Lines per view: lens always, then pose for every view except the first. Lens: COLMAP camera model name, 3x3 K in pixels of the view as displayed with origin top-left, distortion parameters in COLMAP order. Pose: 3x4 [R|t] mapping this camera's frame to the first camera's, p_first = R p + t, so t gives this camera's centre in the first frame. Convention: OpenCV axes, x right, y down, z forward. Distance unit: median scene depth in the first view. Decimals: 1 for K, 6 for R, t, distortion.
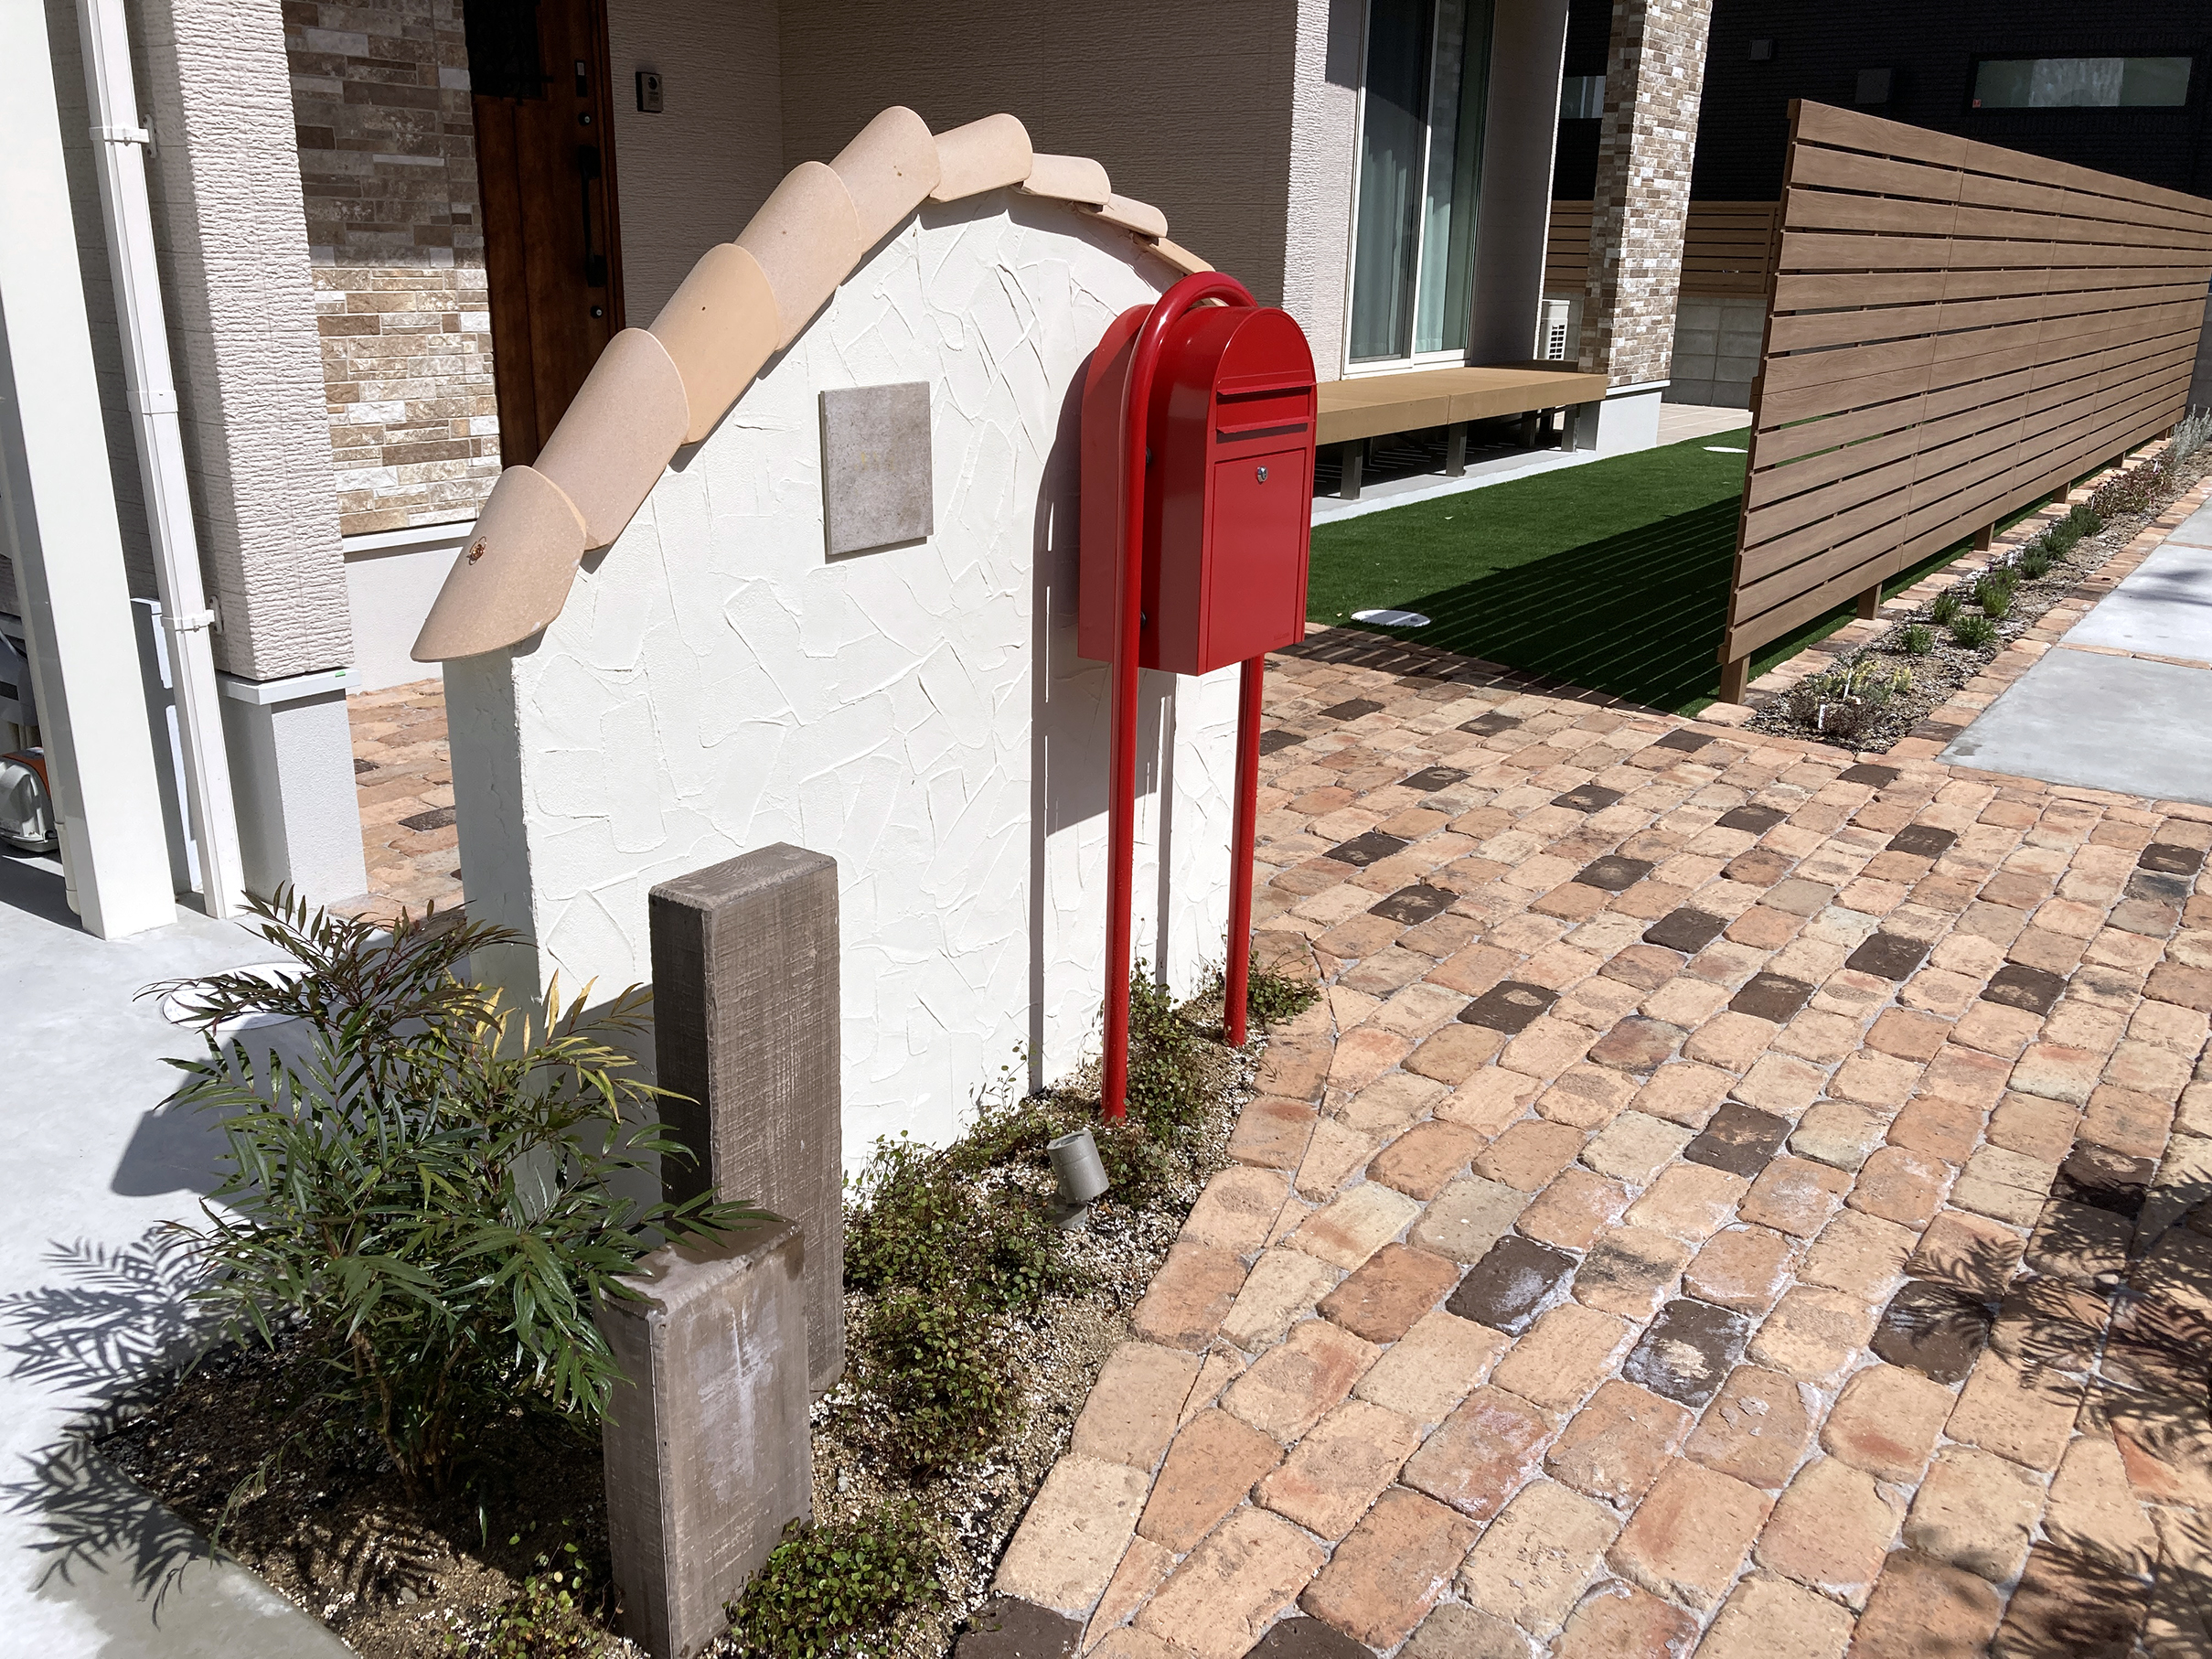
lens RADIAL K [[1803.7, 0, 1106.0], [0, 1803.7, 829.5], [0, 0, 1]] dist [0.001135, 0.002558]
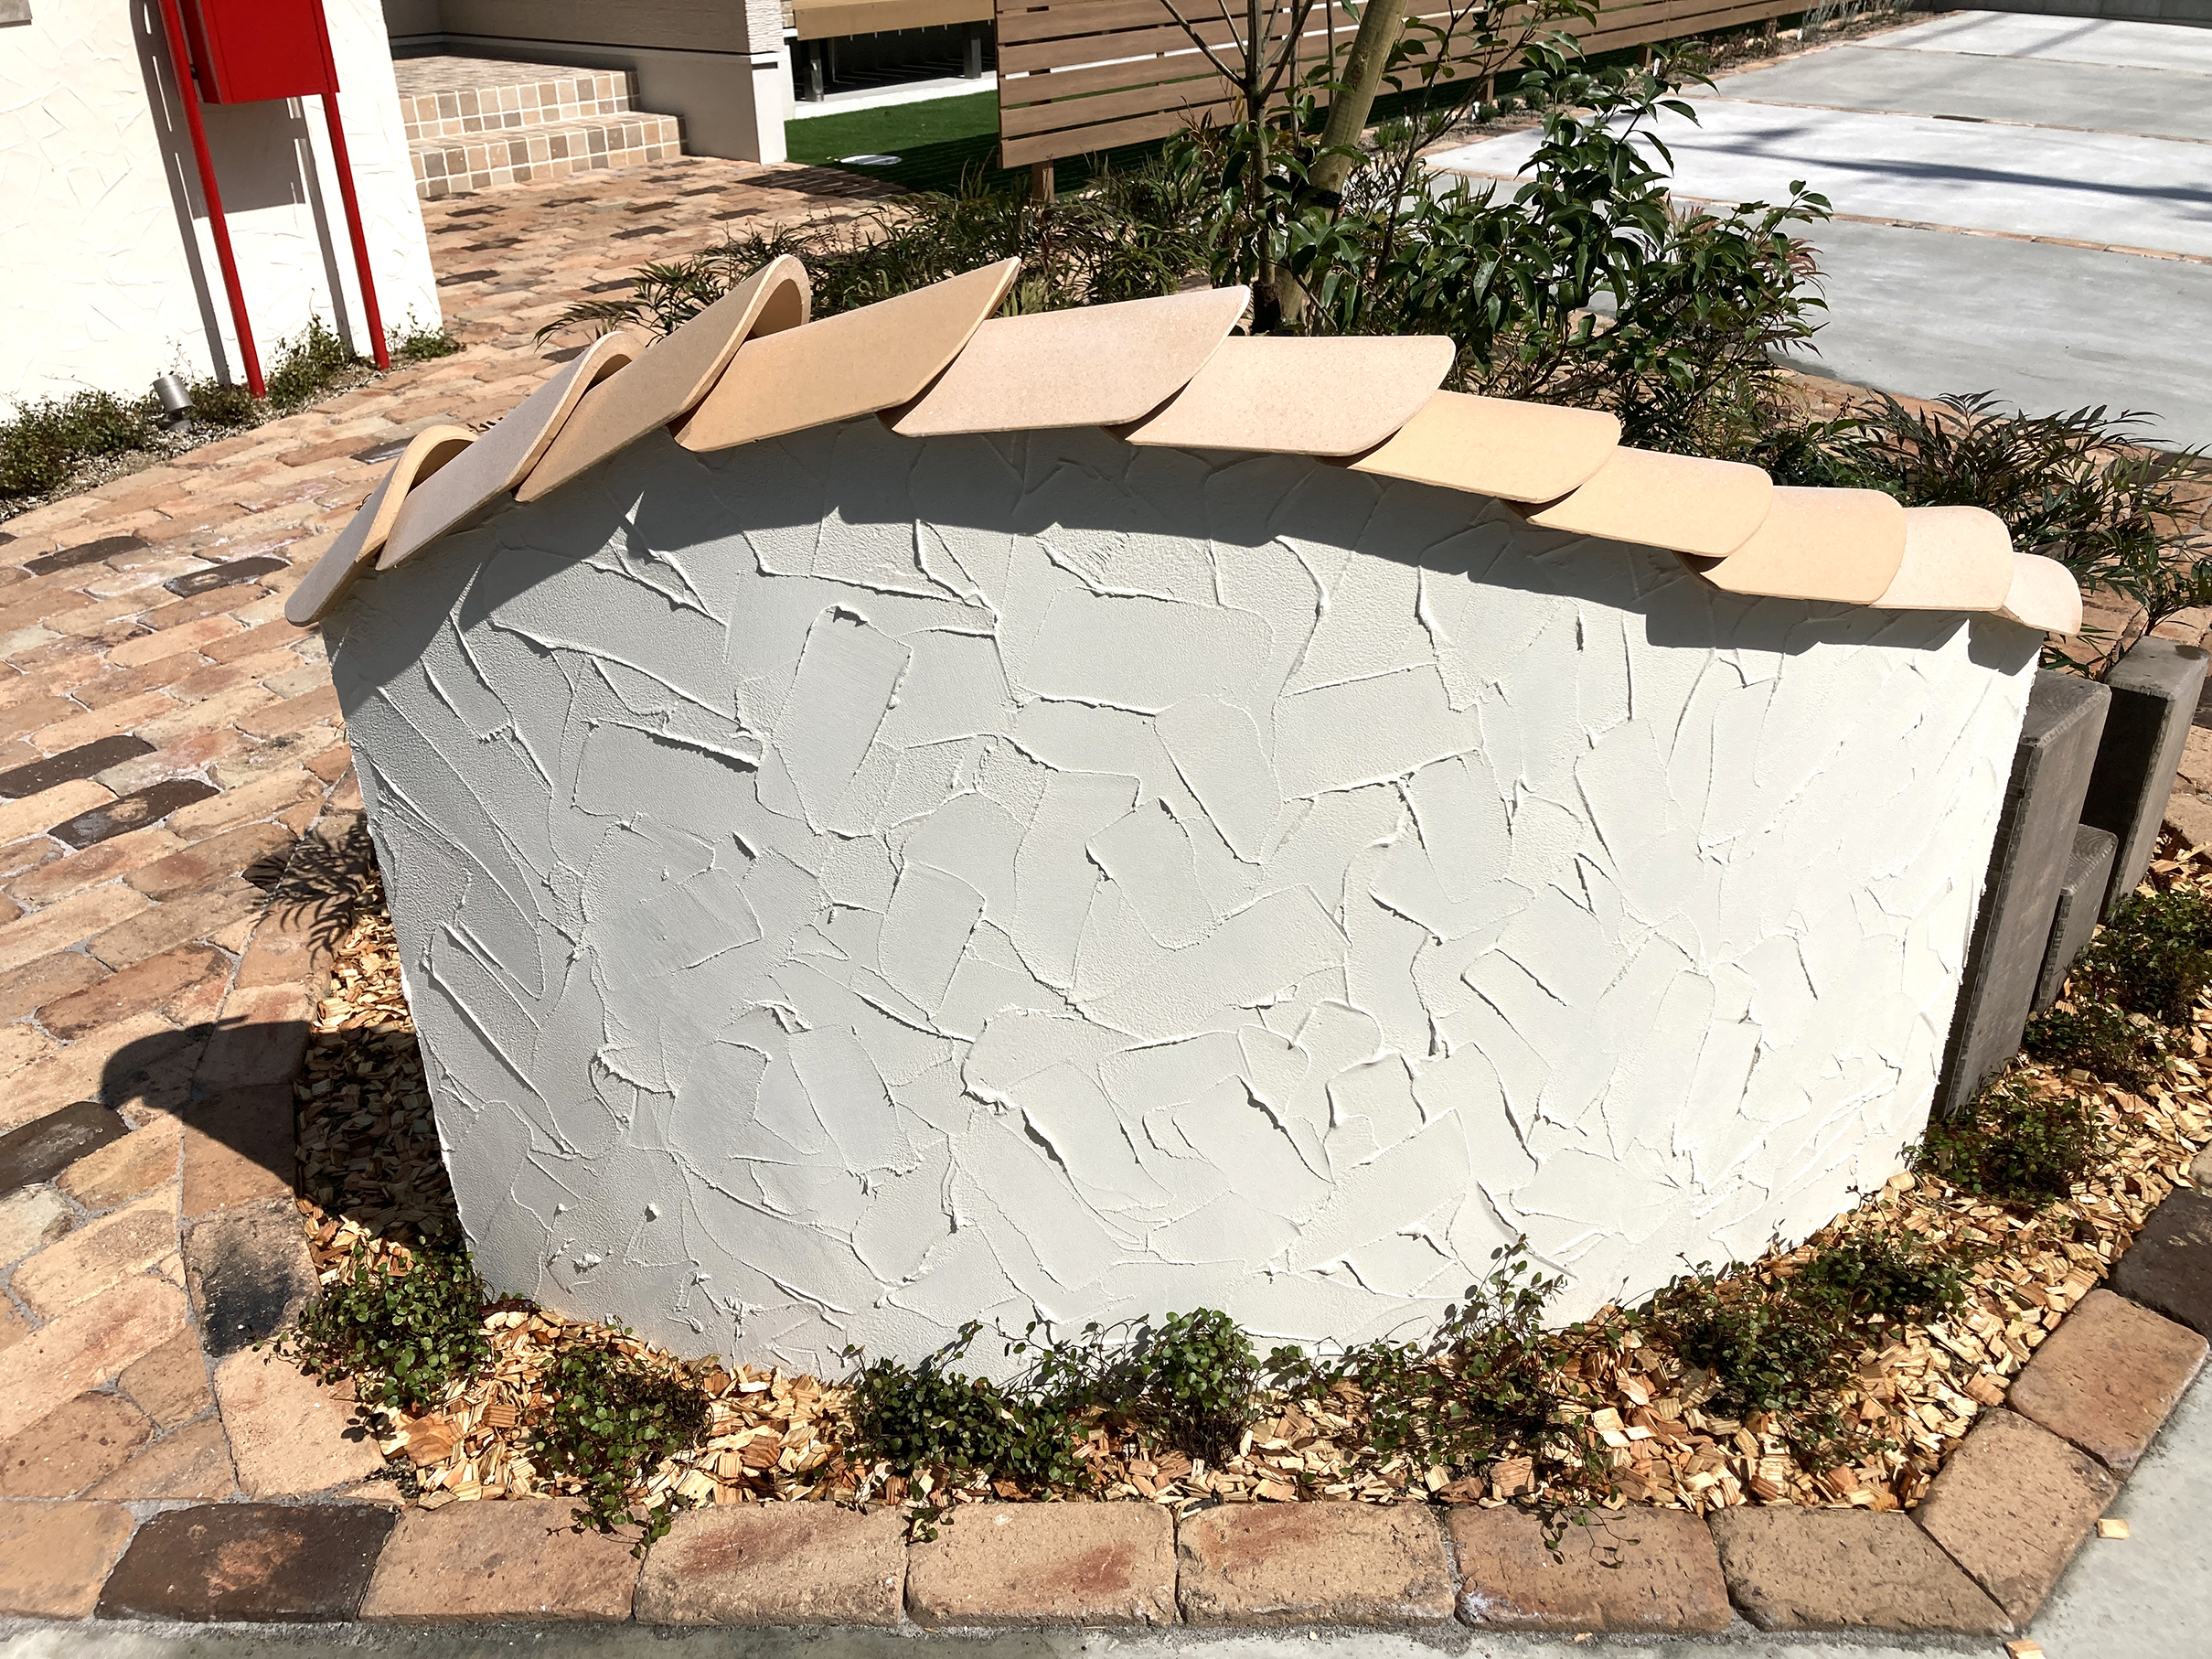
lens RADIAL K [[1817.3, 0, 1106.0], [0, 1817.3, 829.5], [0, 0, 1]] dist [0.006885, 0.017433]
pose [[0.997477, -0.005963, -0.070744, 1.015571], [0.018064, 0.984988, 0.171675, 0.312517], [0.068659, -0.172519, 0.982610, -0.780848]]
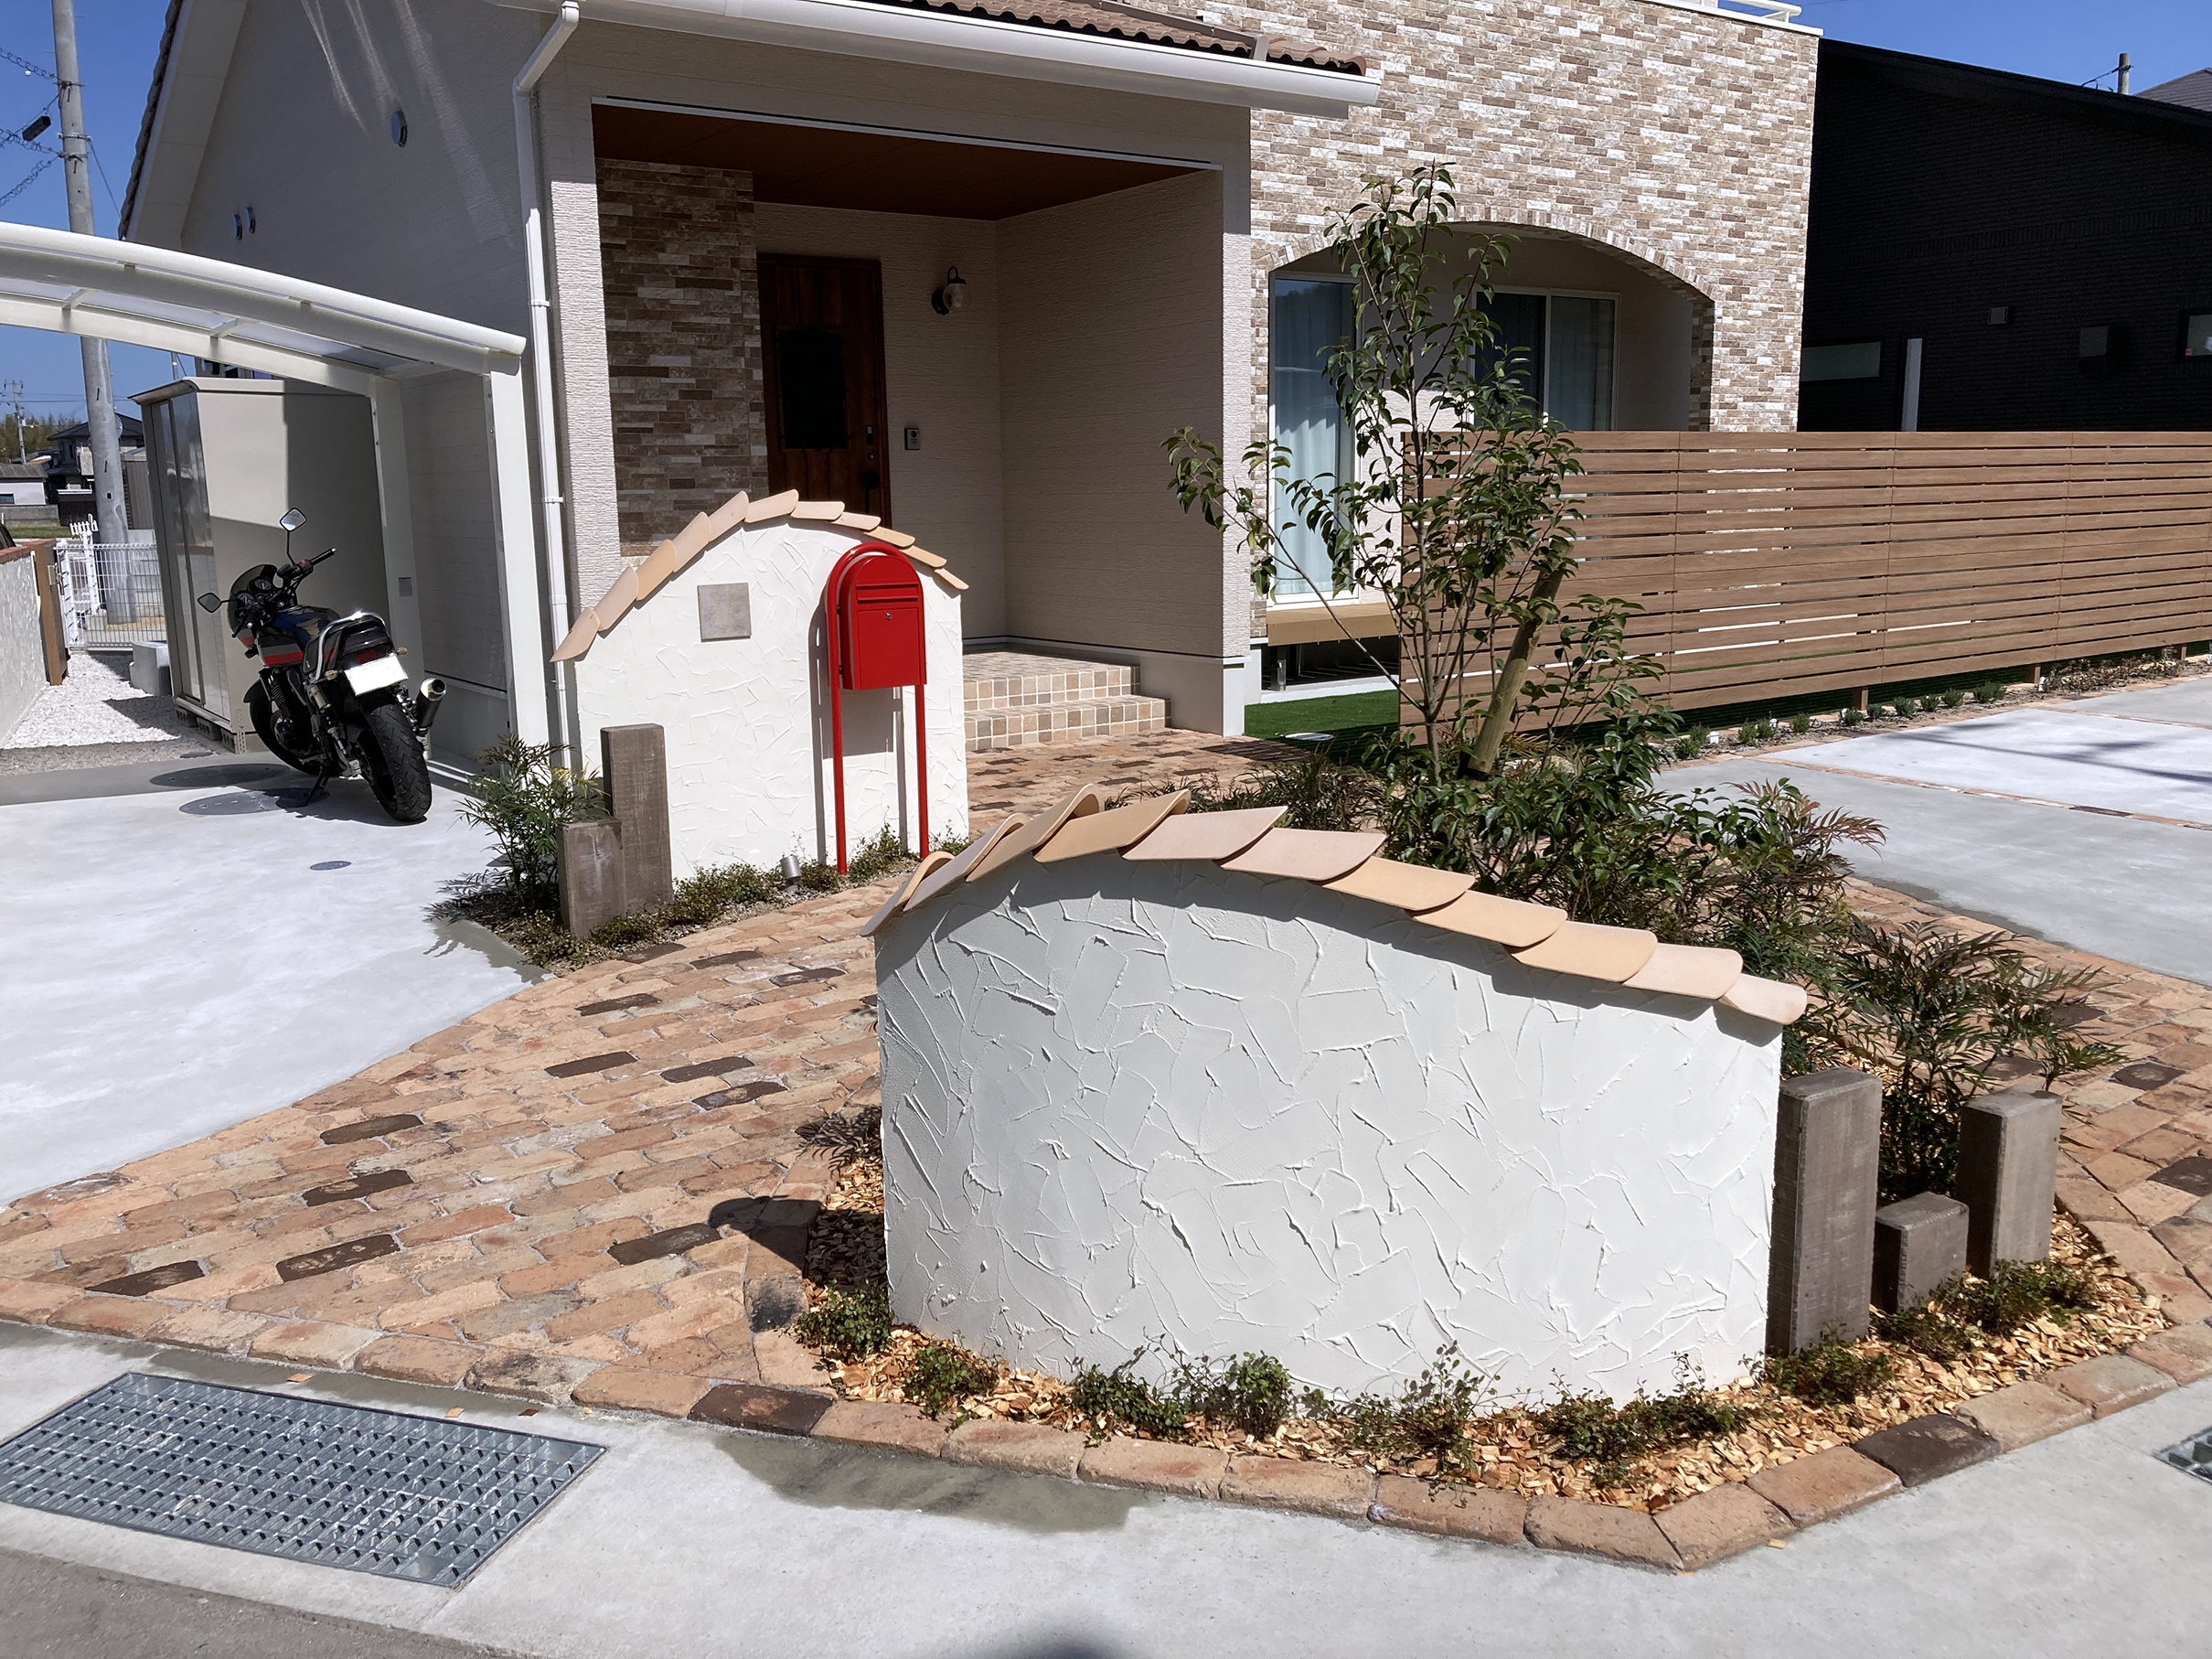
lens RADIAL K [[1817.3, 0, 1106.0], [0, 1817.3, 829.5], [0, 0, 1]] dist [0.006885, 0.017433]
pose [[0.943283, 0.025556, -0.331005, 1.288172], [-0.068342, 0.990626, -0.118274, 0.407011], [0.324880, 0.134187, 0.936188, -1.347272]]
